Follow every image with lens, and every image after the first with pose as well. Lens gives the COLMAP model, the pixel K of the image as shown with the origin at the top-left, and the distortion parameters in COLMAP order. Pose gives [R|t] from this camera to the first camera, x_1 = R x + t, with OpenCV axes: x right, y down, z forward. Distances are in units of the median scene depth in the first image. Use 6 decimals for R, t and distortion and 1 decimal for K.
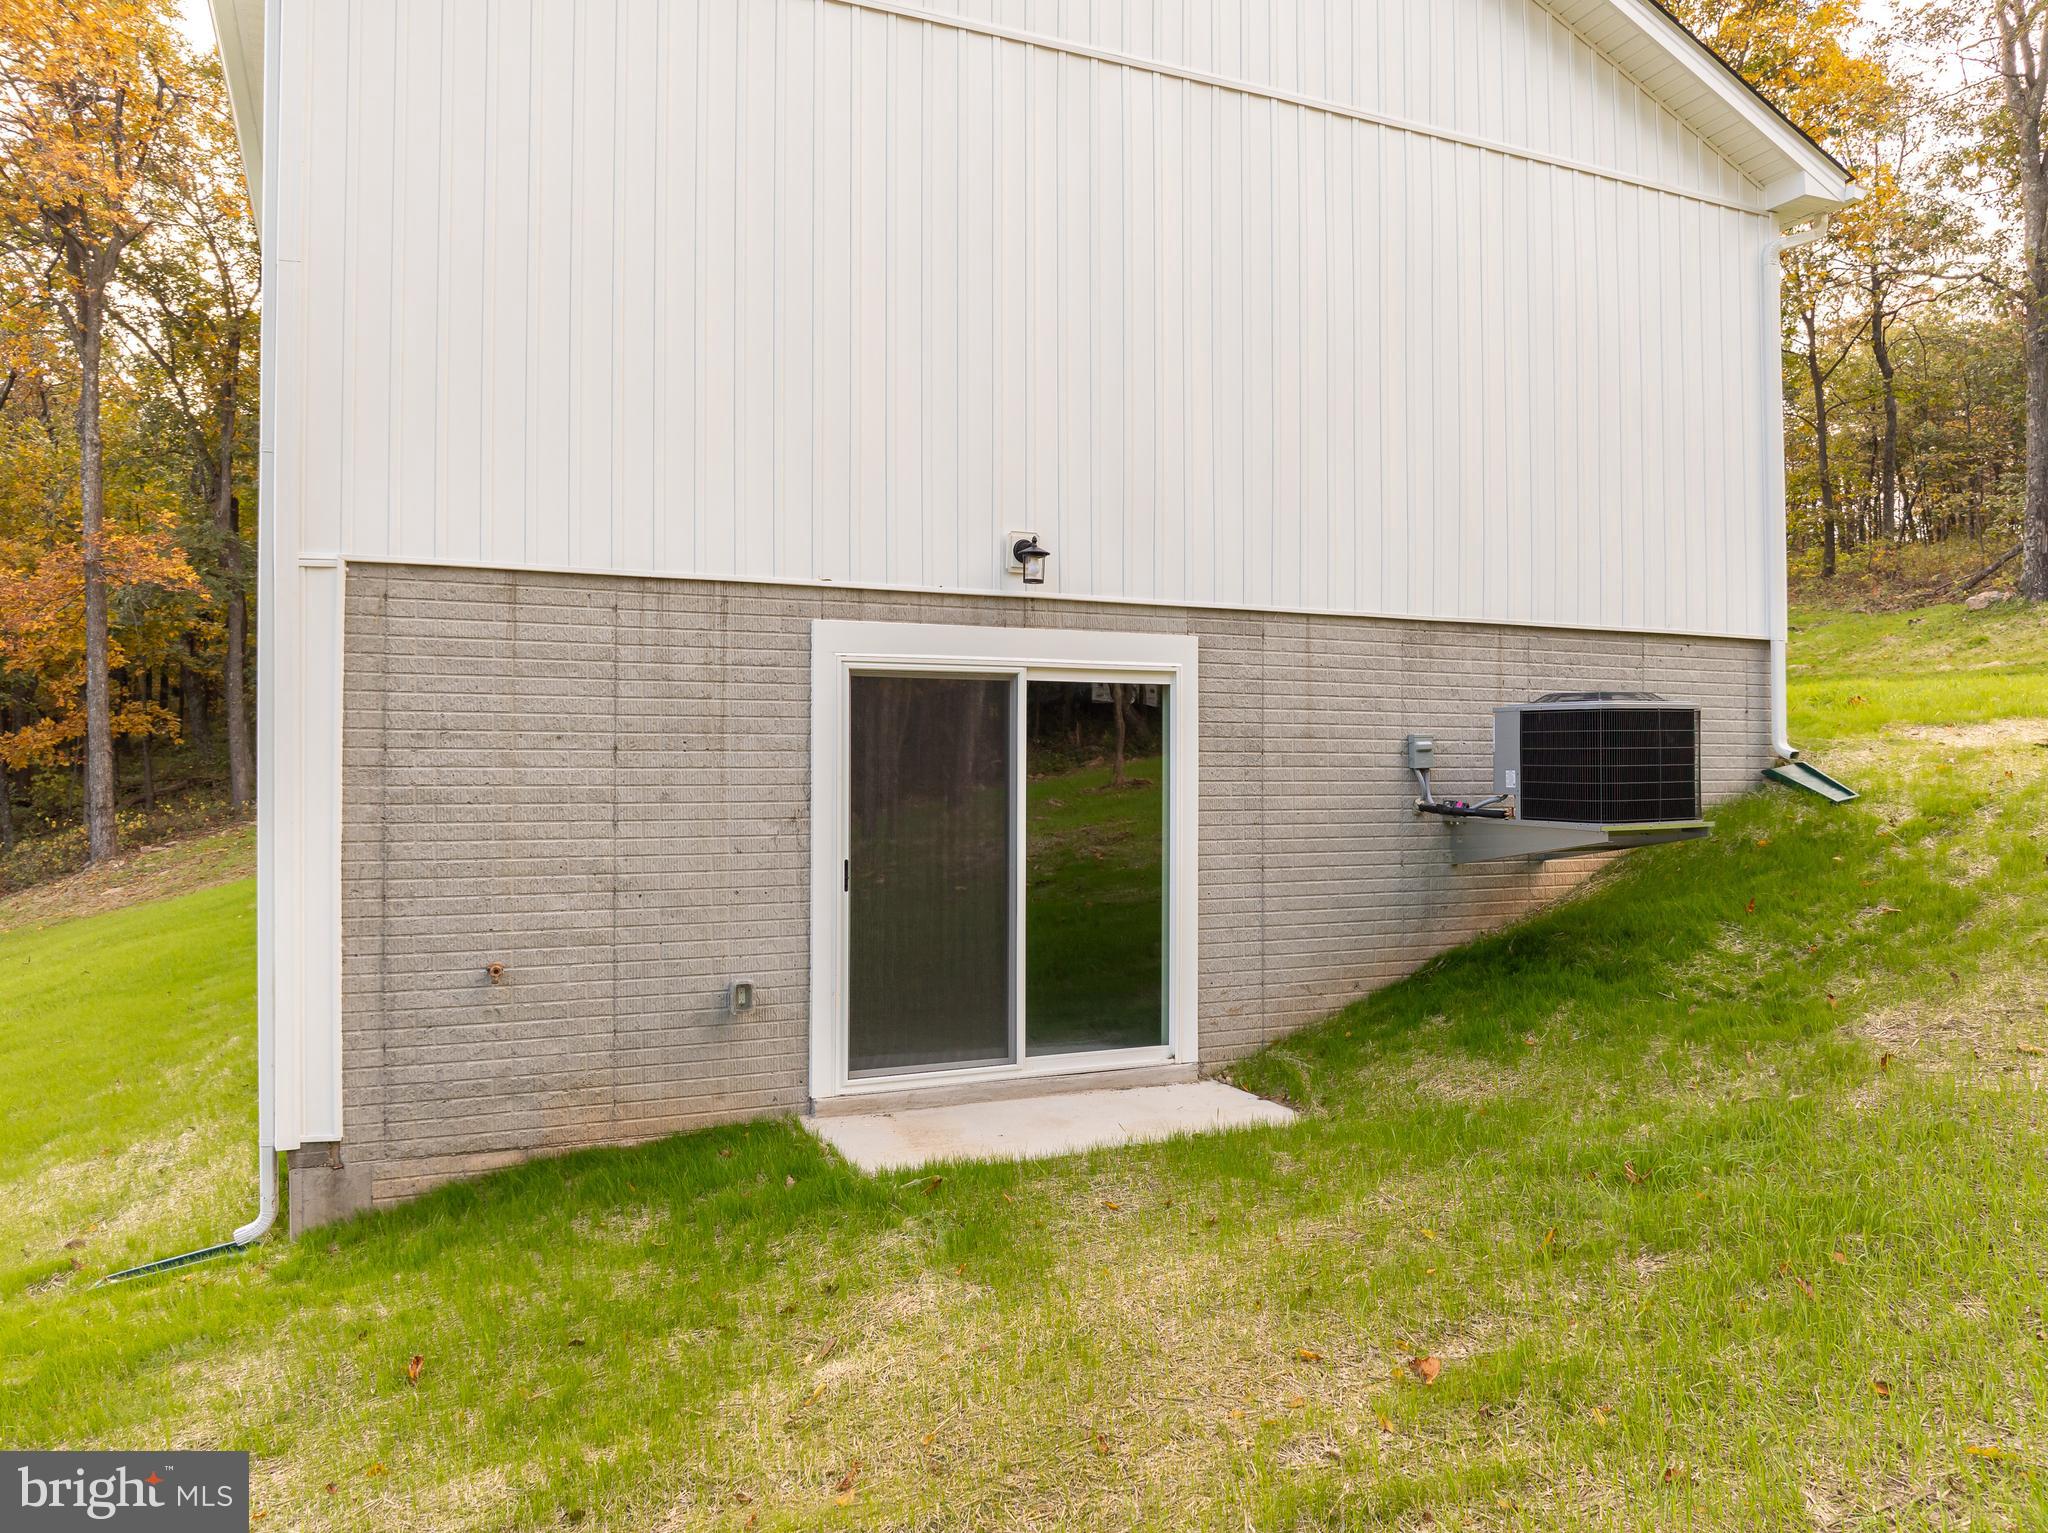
lens RADIAL K [[1435.2, 0, 1023.0], [0, 1435.2, 804.0], [0, 0, 1]] dist [-0.047823, -0.001198]
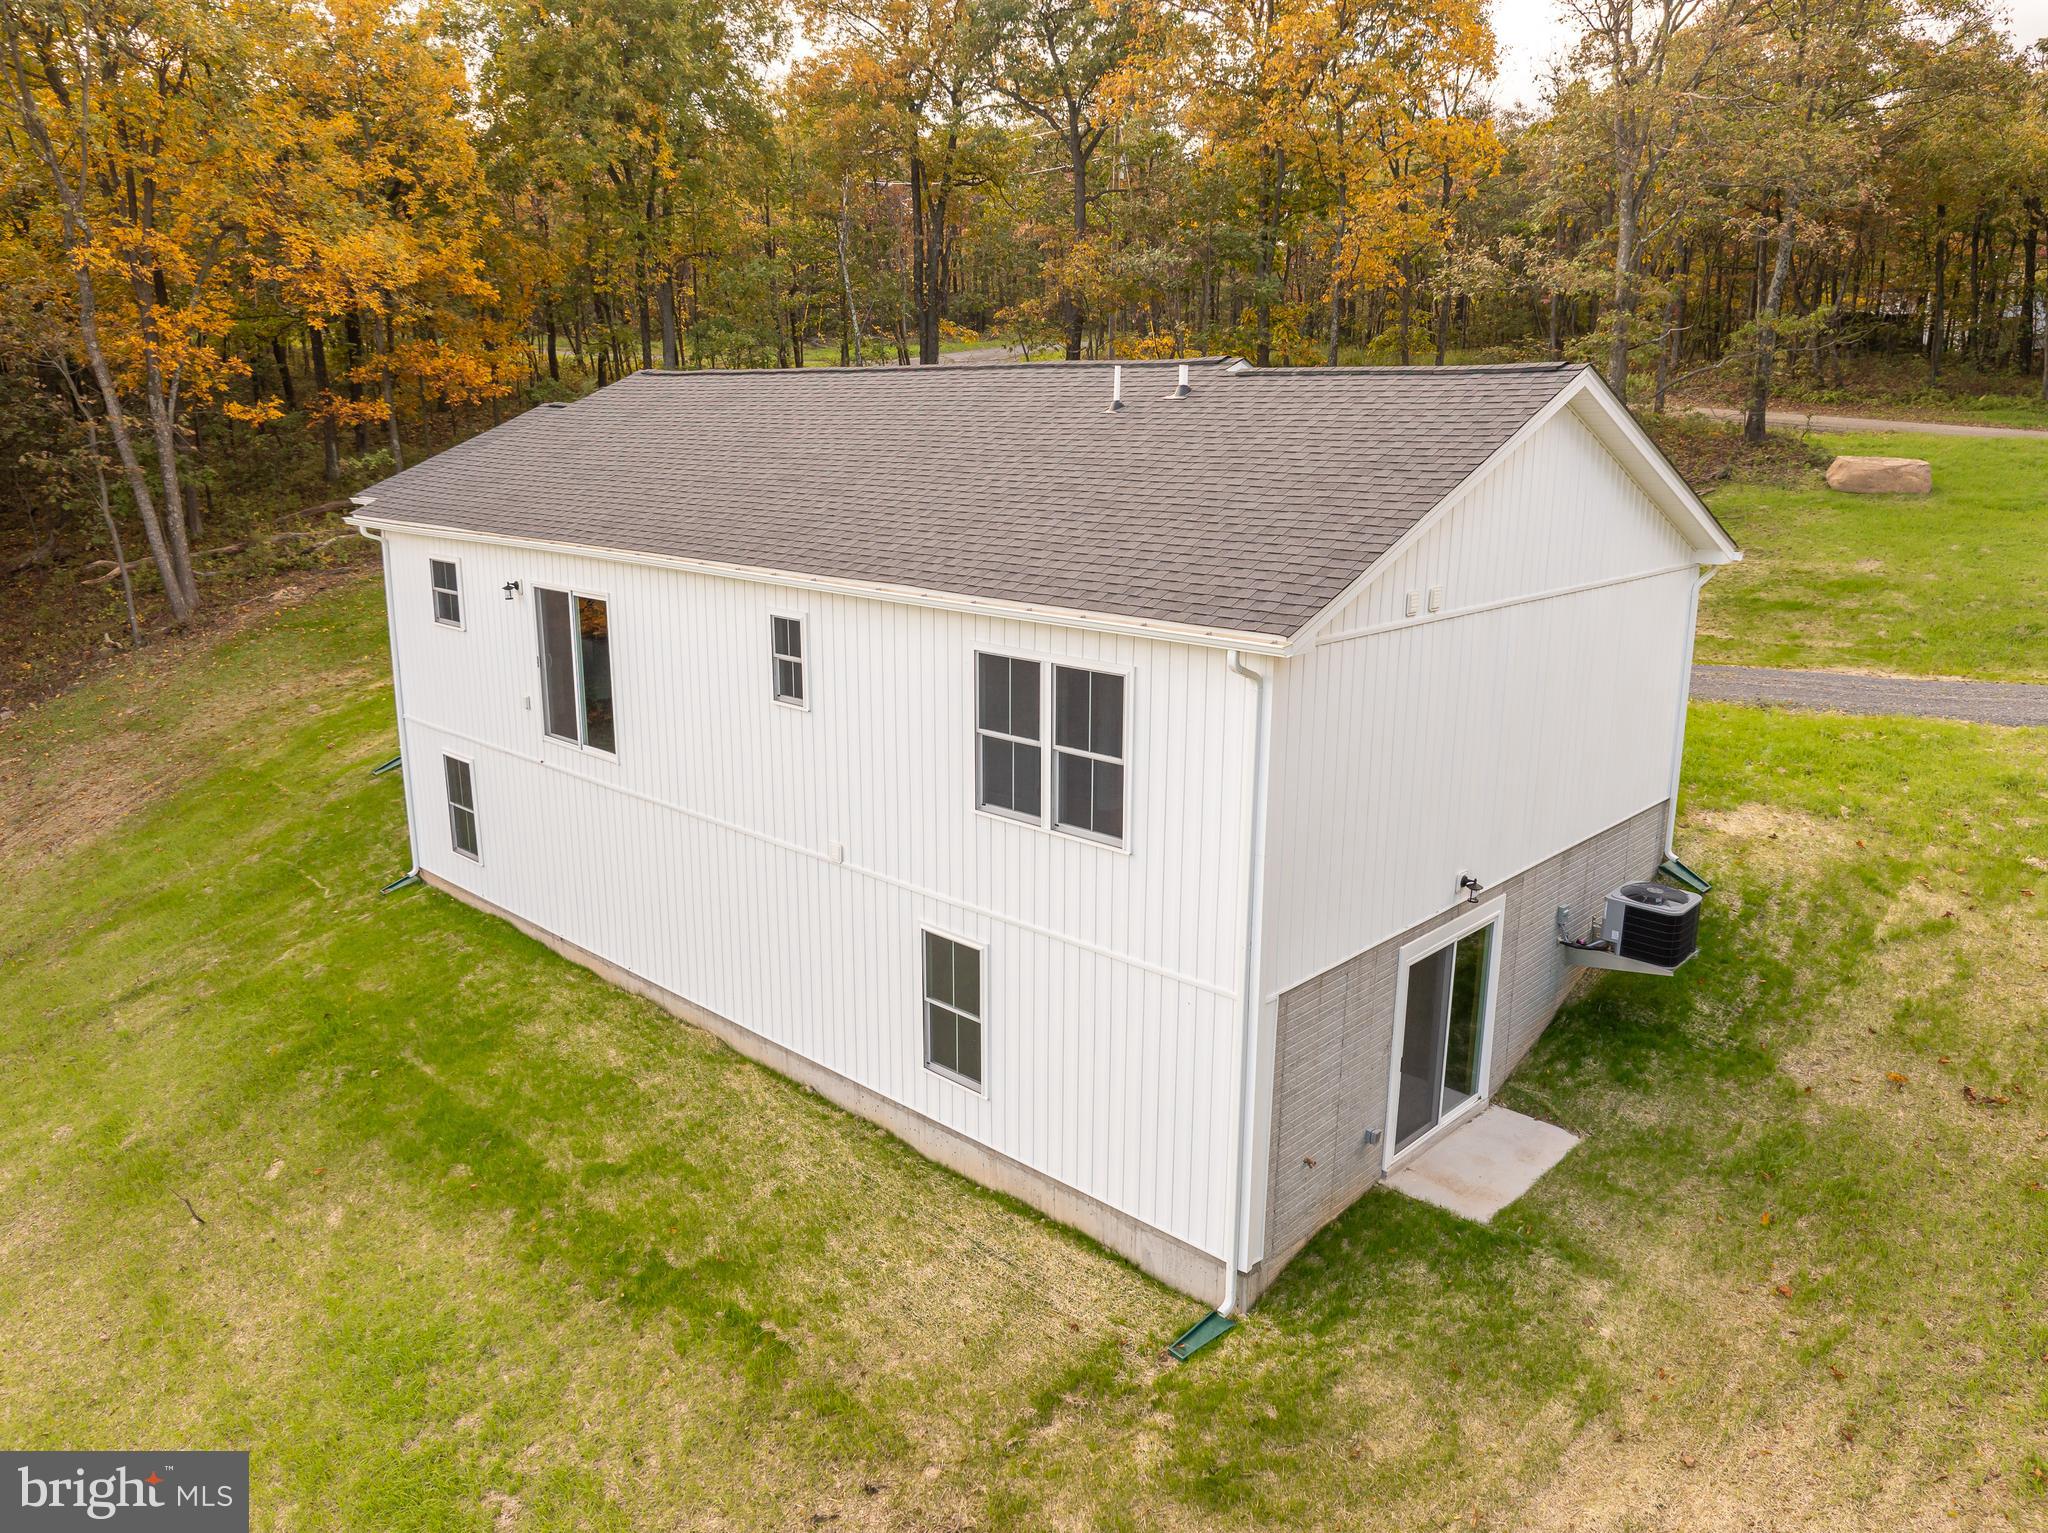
lens RADIAL K [[1451.0, 0, 1024.0], [0, 1451.0, 766.5], [0, 0, 1]] dist [-0.035132, -0.000011]
pose [[0.924233, -0.085985, 0.372020, -1.438914], [-0.000081, 0.974270, 0.225383, -0.876606], [-0.381828, -0.208337, 0.900446, -0.561779]]
